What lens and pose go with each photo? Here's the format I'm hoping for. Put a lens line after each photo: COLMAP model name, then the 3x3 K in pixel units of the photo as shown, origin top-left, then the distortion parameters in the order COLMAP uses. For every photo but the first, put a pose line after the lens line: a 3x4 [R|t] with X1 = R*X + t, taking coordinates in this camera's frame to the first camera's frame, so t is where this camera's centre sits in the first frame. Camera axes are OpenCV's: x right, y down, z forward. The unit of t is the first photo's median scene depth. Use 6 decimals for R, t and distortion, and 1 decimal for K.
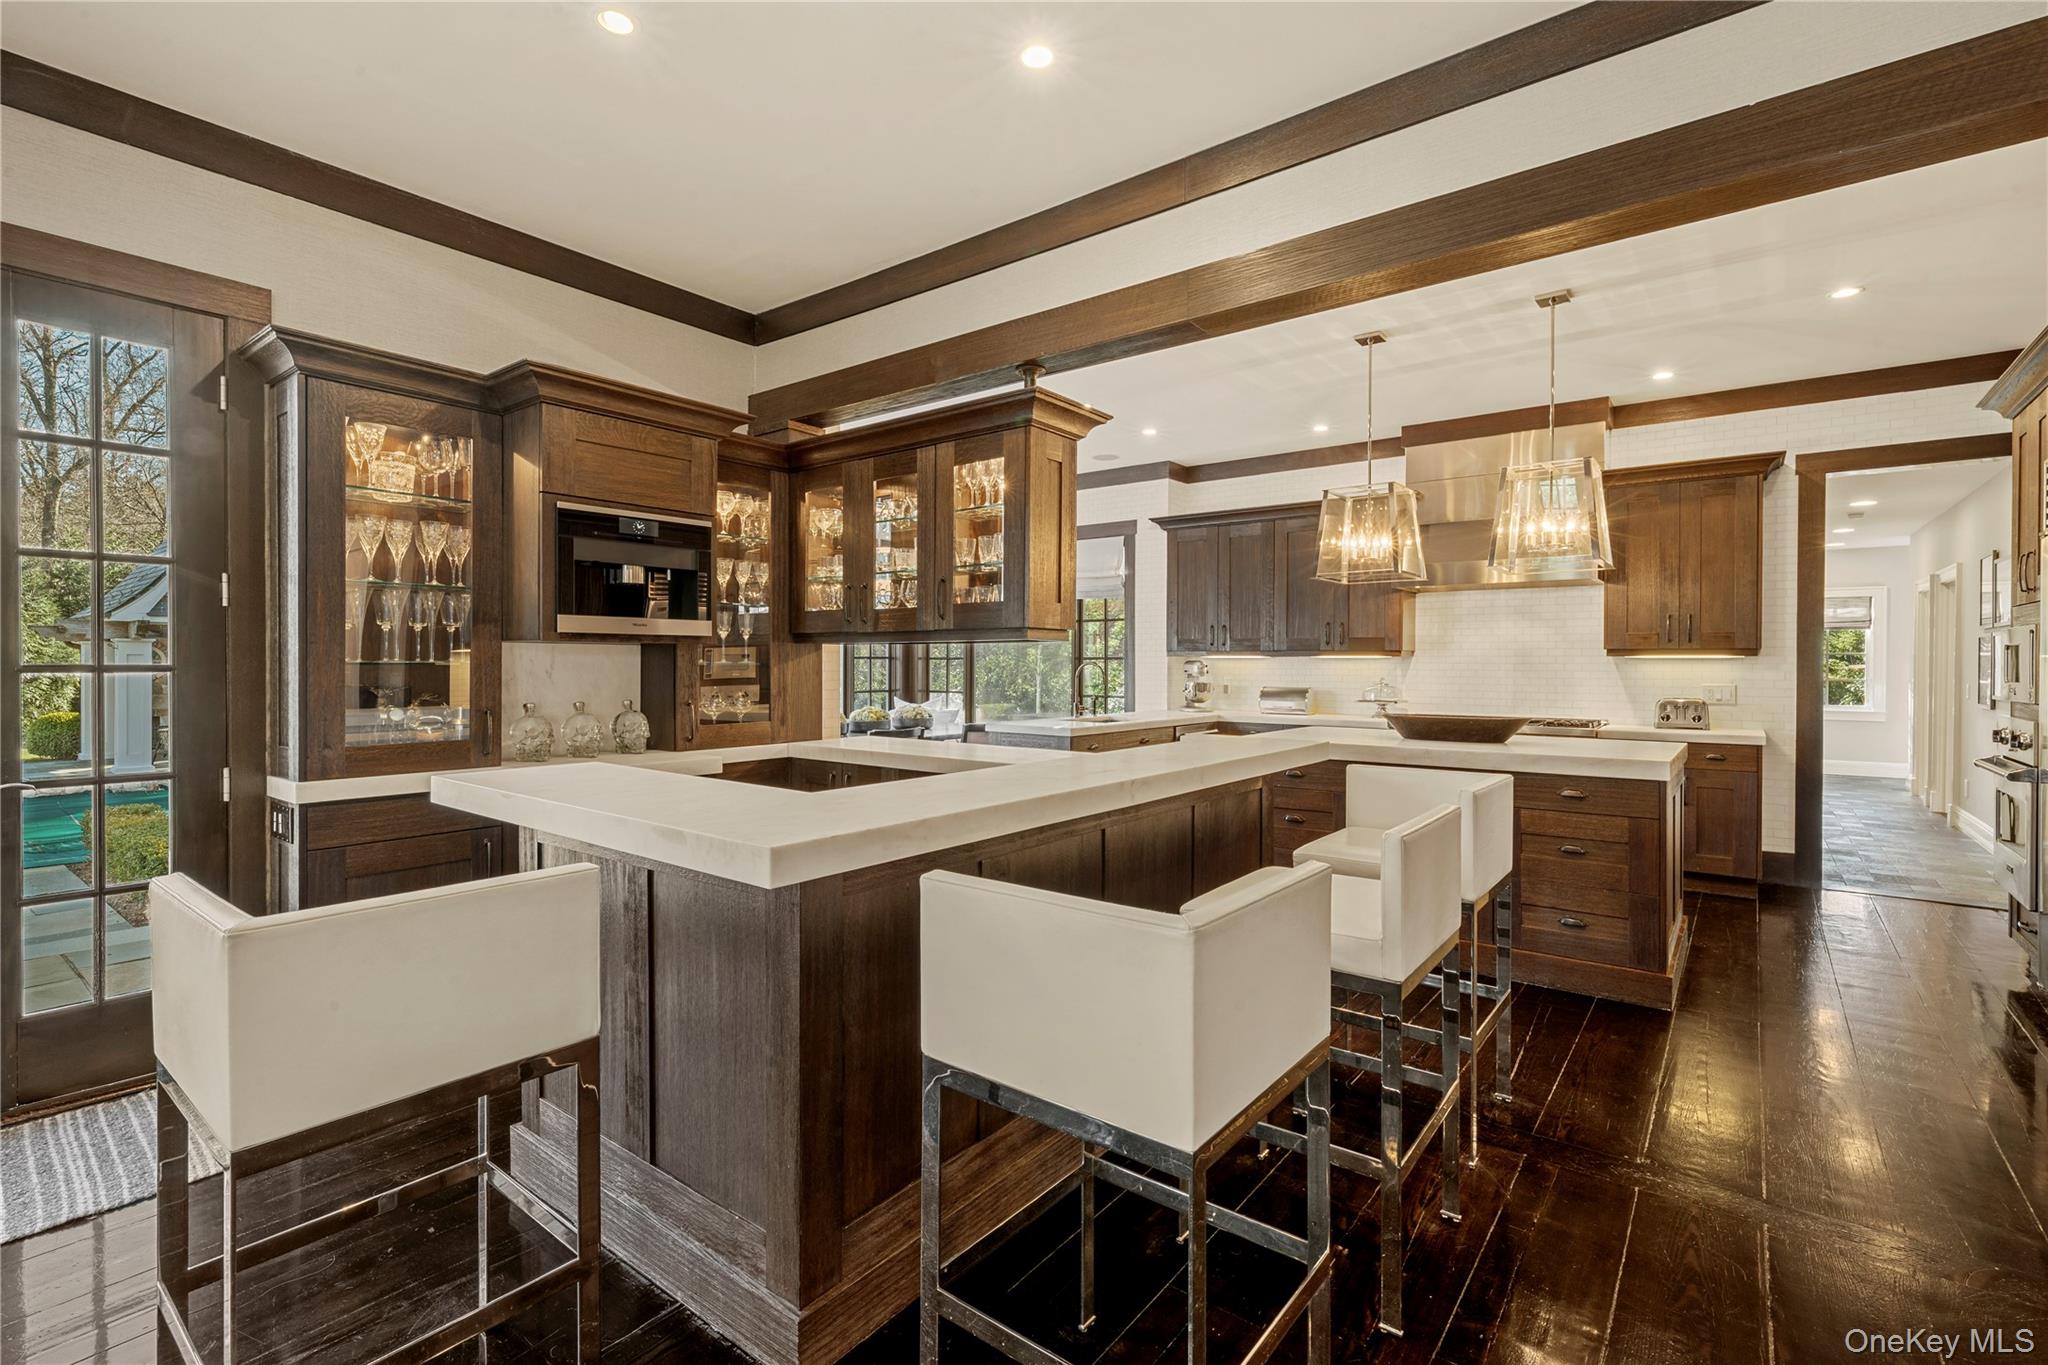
lens RADIAL K [[925.5, 0, 1023.6], [0, 925.5, 671.3], [0, 0, 1]] dist [0.001027, -0.000047]
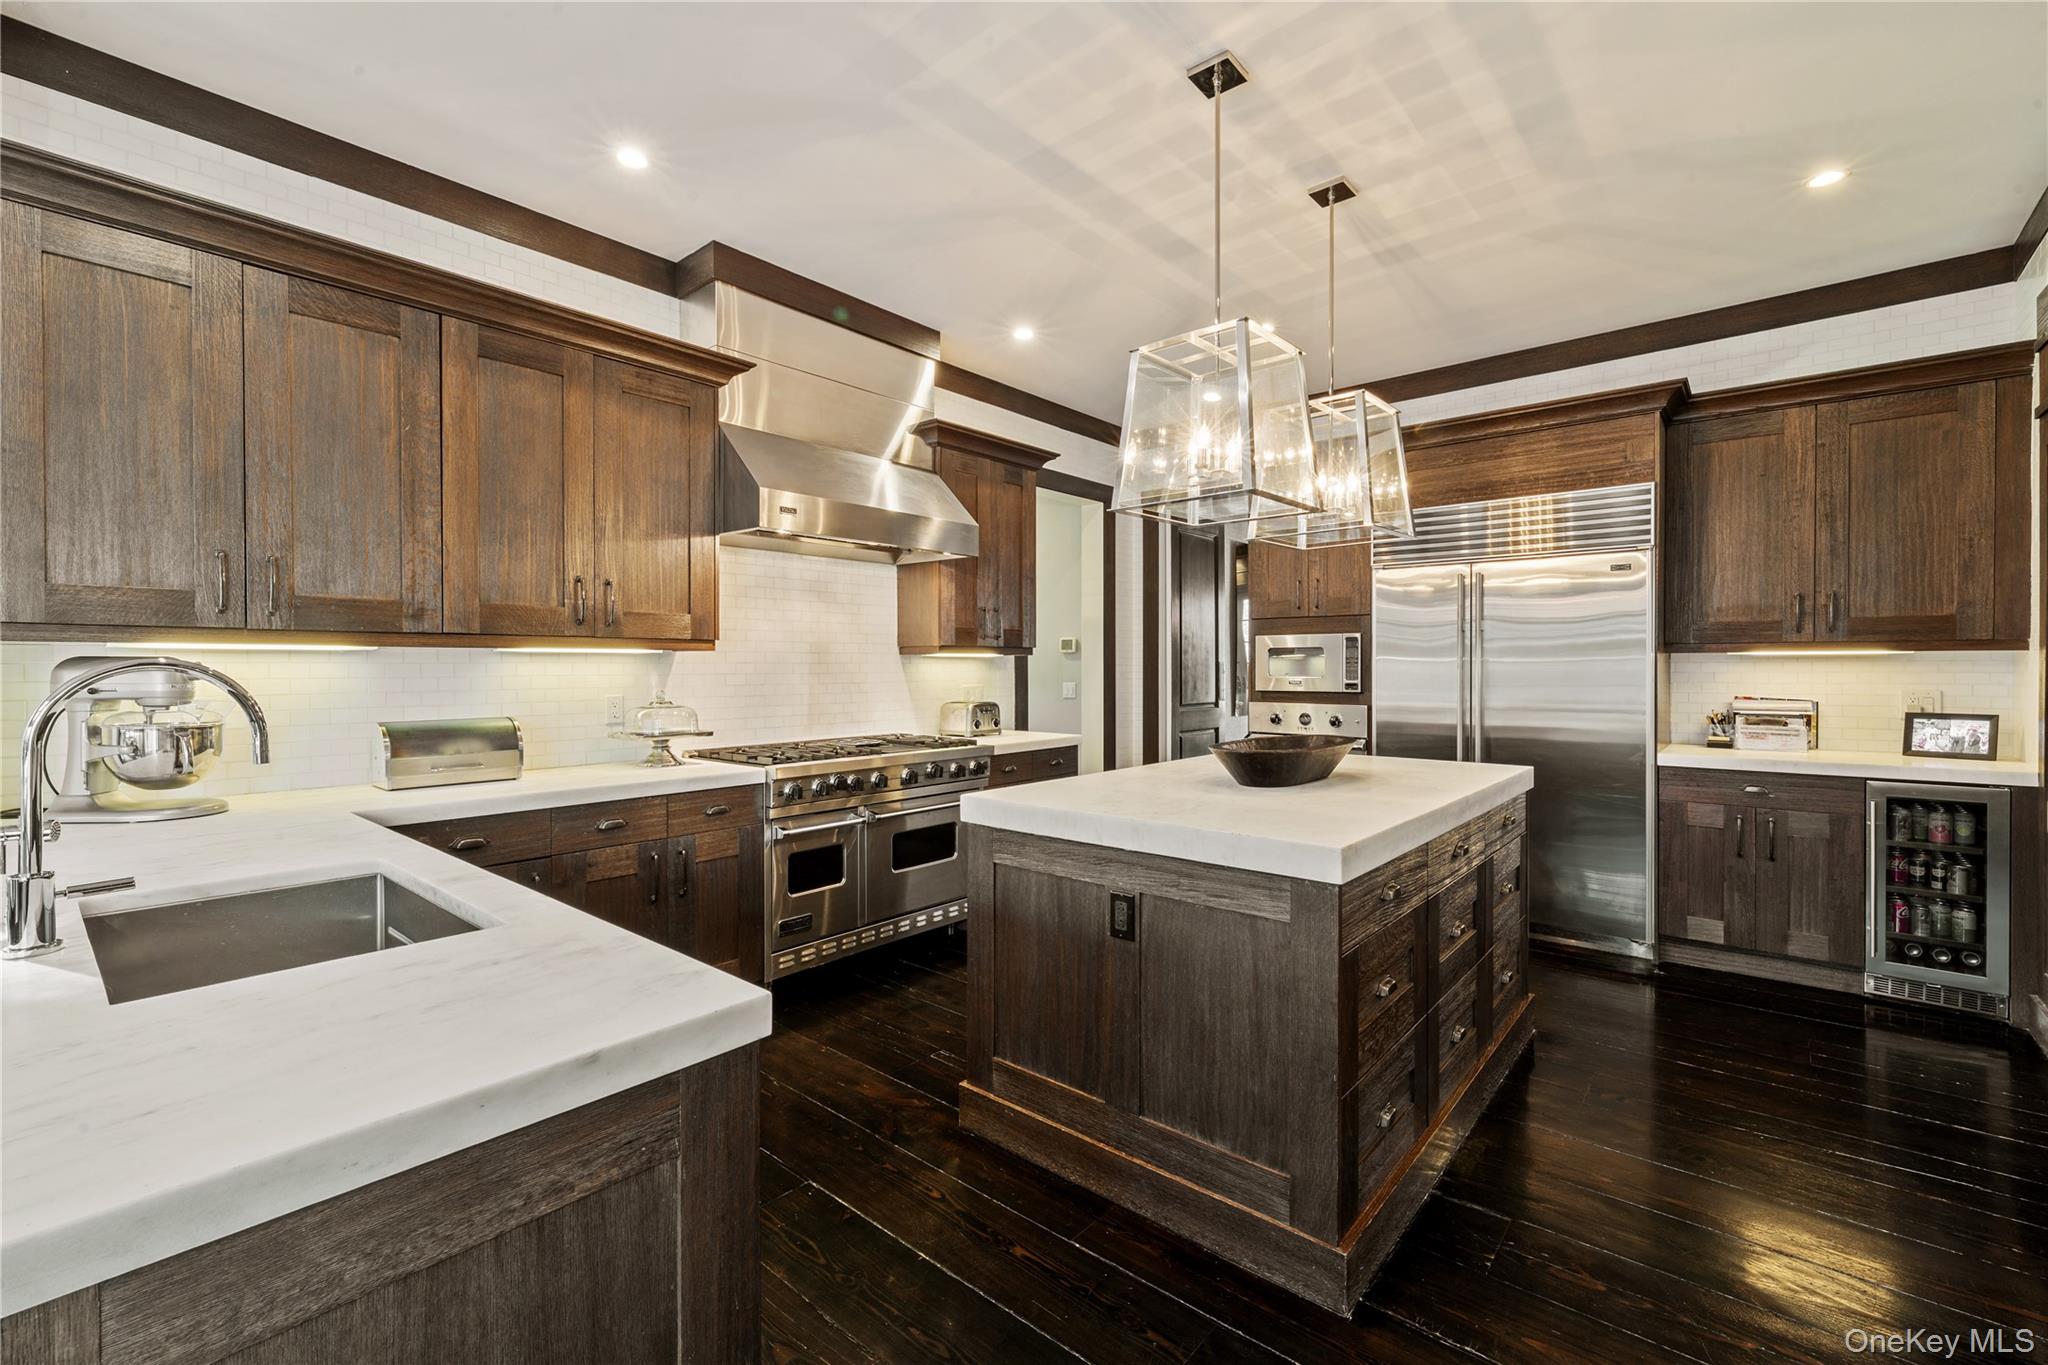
lens RADIAL K [[873.8, 0, 1028.3], [0, 873.8, 673.5], [0, 0, 1]] dist [0.000735, 0.000341]
pose [[0.046081, -0.015258, 0.998821, -0.136789], [0.009471, 0.999845, 0.014837, -0.010523], [-0.998893, 0.008776, 0.046219, 0.949696]]
